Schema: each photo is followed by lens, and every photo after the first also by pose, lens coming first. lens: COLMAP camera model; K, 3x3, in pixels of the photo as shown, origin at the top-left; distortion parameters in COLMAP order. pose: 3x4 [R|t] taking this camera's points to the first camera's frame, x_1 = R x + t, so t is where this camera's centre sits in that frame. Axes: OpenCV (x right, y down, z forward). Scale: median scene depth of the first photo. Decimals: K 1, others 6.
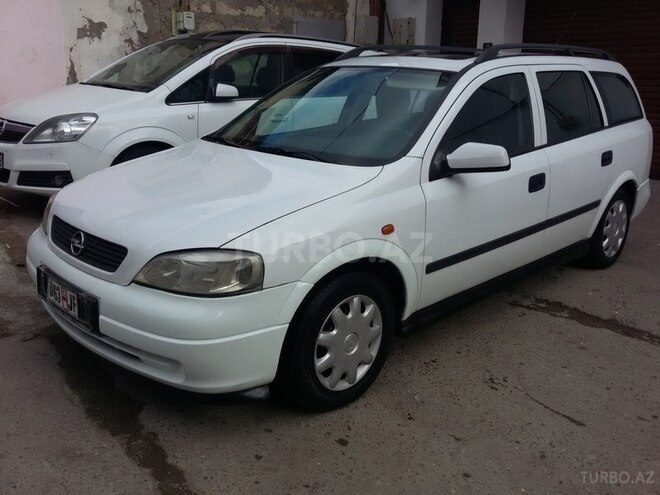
lens RADIAL K [[612.9, 0, 321.6], [0, 612.9, 247.6], [0, 0, 1]] dist [0.073847, -0.157684]
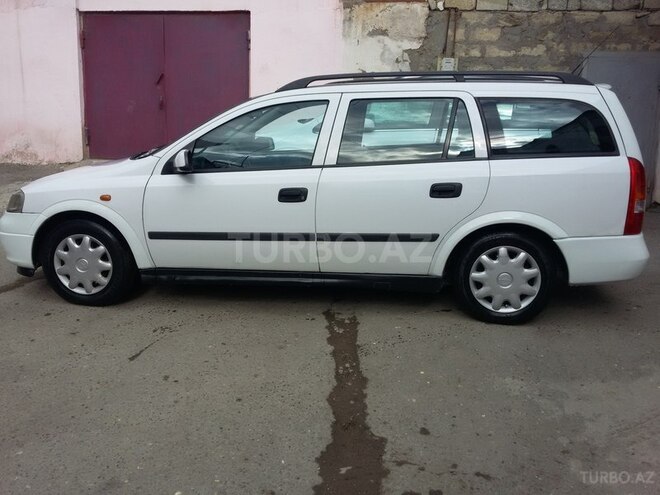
lens RADIAL K [[612.9, 0, 321.6], [0, 612.9, 247.6], [0, 0, 1]] dist [0.073847, -0.157684]
pose [[0.602507, 0.162074, -0.781484, 0.777122], [-0.218118, 0.975326, 0.034111, -0.036898], [0.767730, 0.149904, 0.622992, 0.215441]]
